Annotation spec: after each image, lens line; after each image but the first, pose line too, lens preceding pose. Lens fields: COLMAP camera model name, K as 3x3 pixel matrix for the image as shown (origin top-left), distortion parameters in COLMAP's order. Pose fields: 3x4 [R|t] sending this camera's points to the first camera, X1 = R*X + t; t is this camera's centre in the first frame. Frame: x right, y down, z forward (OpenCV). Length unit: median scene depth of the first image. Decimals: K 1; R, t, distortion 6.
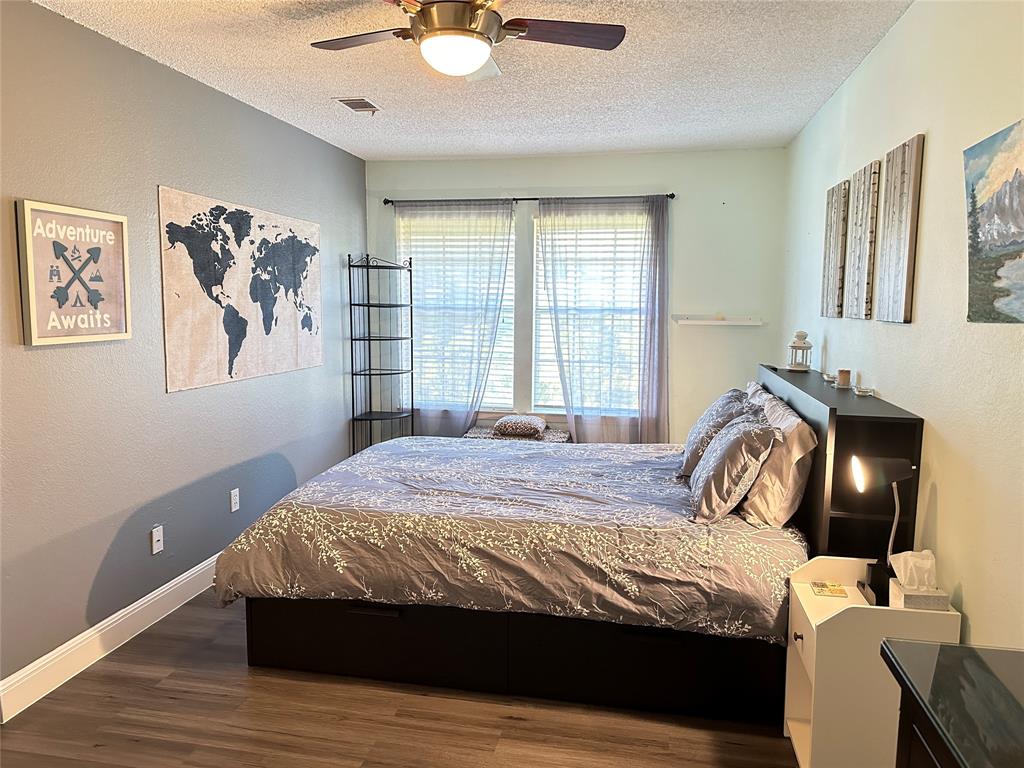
lens RADIAL K [[712.1, 0, 512.6], [0, 712.1, 384.4], [0, 0, 1]] dist [0.093294, -0.124697]
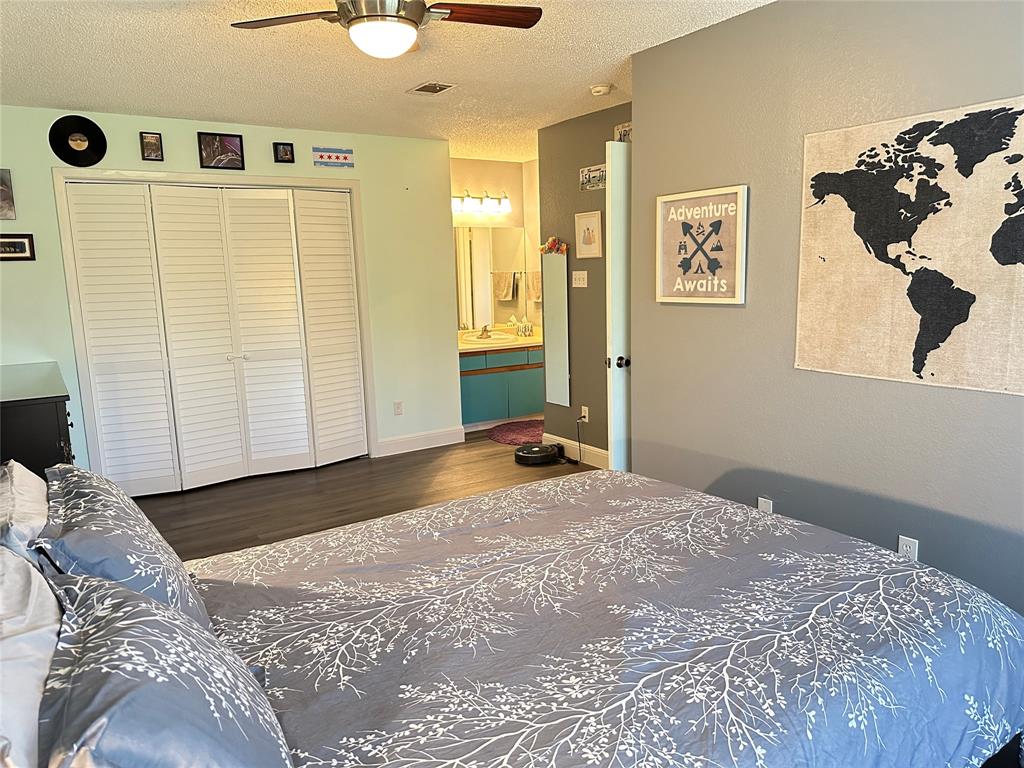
lens RADIAL K [[712.1, 0, 511.9], [0, 712.1, 388.8], [0, 0, 1]] dist [0.093294, -0.124697]
pose [[-0.713784, 0.129219, -0.688342, 0.473188], [-0.060858, 0.967671, 0.244763, -0.191949], [0.697717, 0.216599, -0.682844, 1.613764]]
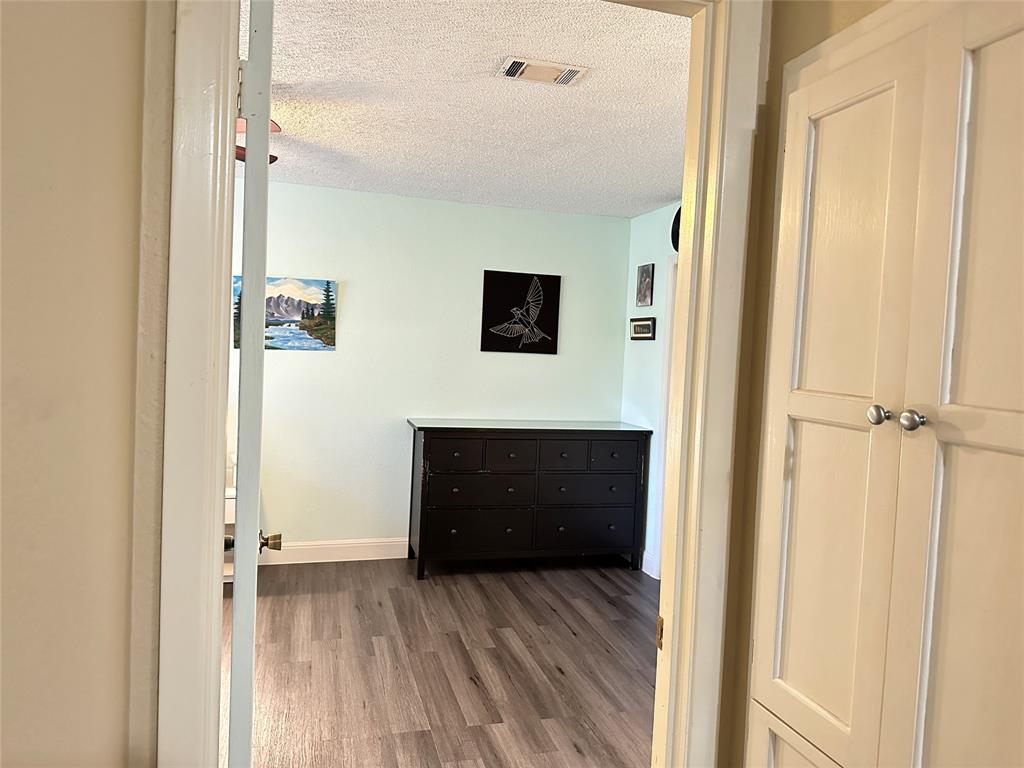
lens RADIAL K [[712.1, 0, 522.4], [0, 712.1, 382.7], [0, 0, 1]] dist [0.093294, -0.124697]
pose [[-0.454854, -0.066536, 0.888077, -1.290838], [0.059601, 0.992695, 0.104901, -0.114862], [-0.888570, 0.100645, -0.447565, 0.850289]]
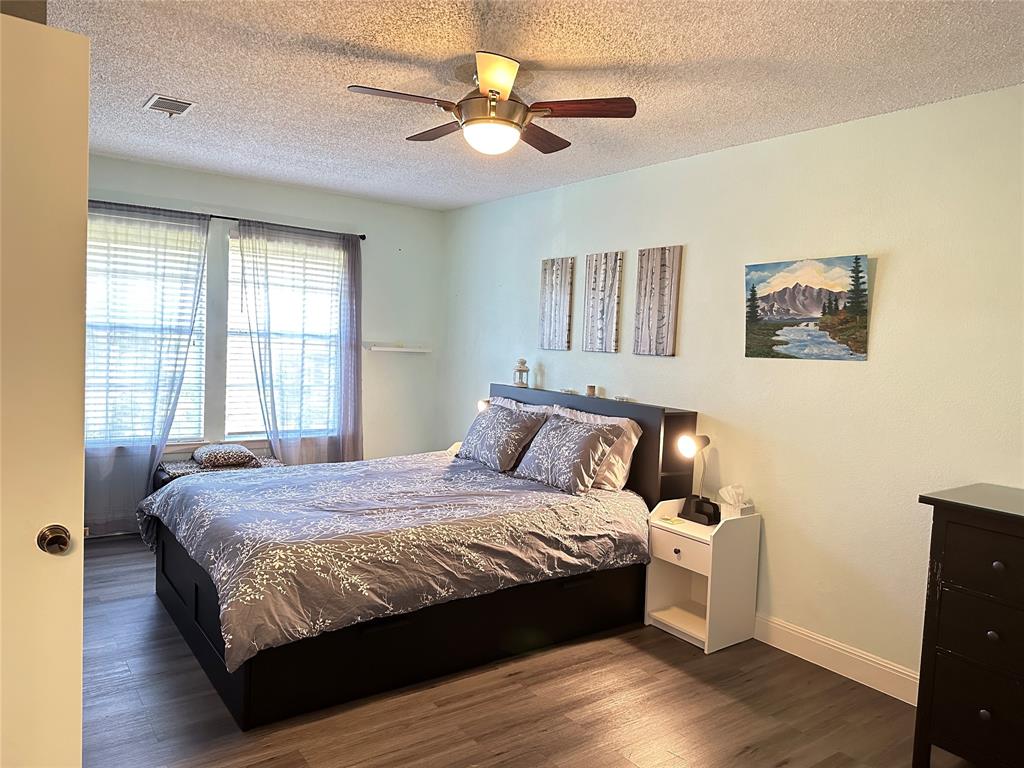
lens RADIAL K [[712.1, 0, 510.3], [0, 712.1, 384.2], [0, 0, 1]] dist [0.093294, -0.124697]
pose [[0.679597, -0.026017, 0.733124, -0.792426], [0.046427, 0.998893, -0.007588, -0.020736], [-0.732115, 0.039193, 0.680053, 0.130320]]
